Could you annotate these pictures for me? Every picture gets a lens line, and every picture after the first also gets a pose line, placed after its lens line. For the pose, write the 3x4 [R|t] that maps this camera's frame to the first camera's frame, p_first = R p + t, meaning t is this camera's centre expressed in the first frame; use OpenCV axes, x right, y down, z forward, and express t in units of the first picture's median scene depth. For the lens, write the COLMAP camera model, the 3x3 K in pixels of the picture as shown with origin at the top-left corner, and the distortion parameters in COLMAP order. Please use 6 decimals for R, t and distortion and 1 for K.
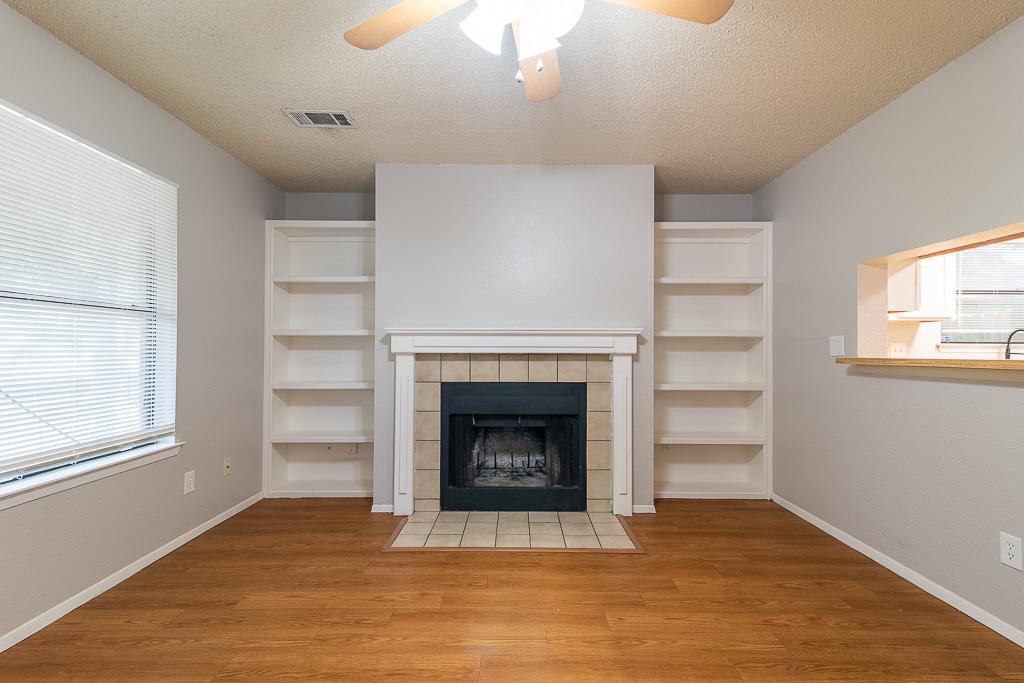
lens RADIAL K [[467.7, 0, 519.9], [0, 467.7, 347.2], [0, 0, 1]] dist [0.018797, -0.000147]
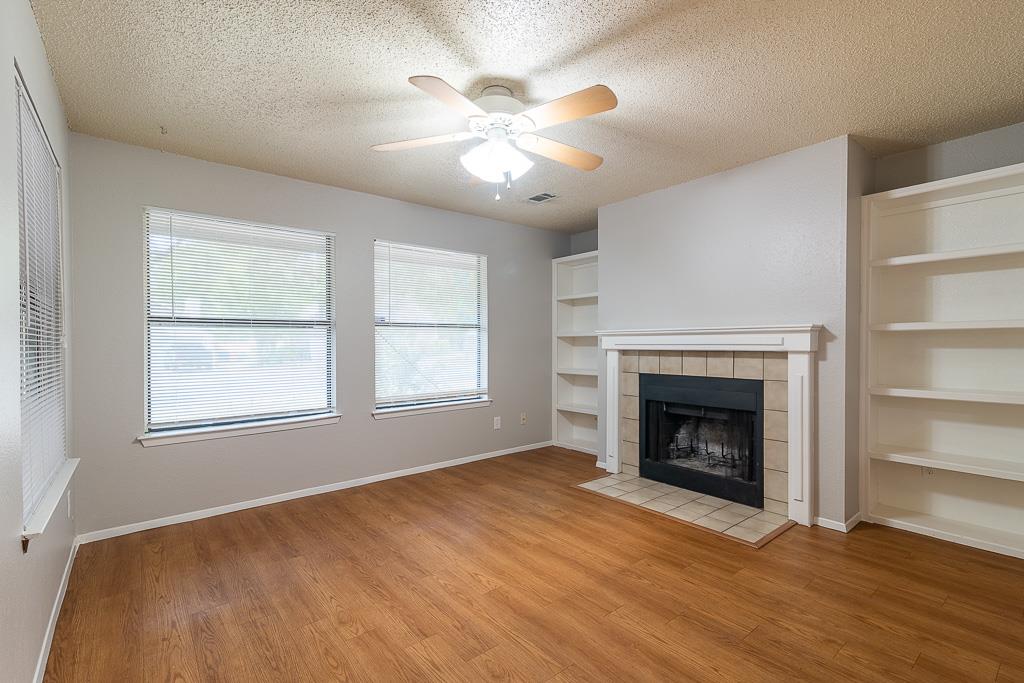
lens RADIAL K [[465.9, 0, 518.3], [0, 465.9, 345.4], [0, 0, 1]] dist [0.015581, -0.000649]
pose [[0.638201, -0.001024, -0.769869, 0.578044], [0.010288, 0.999921, 0.007198, -0.010650], [0.769801, -0.012515, 0.638161, -0.031505]]
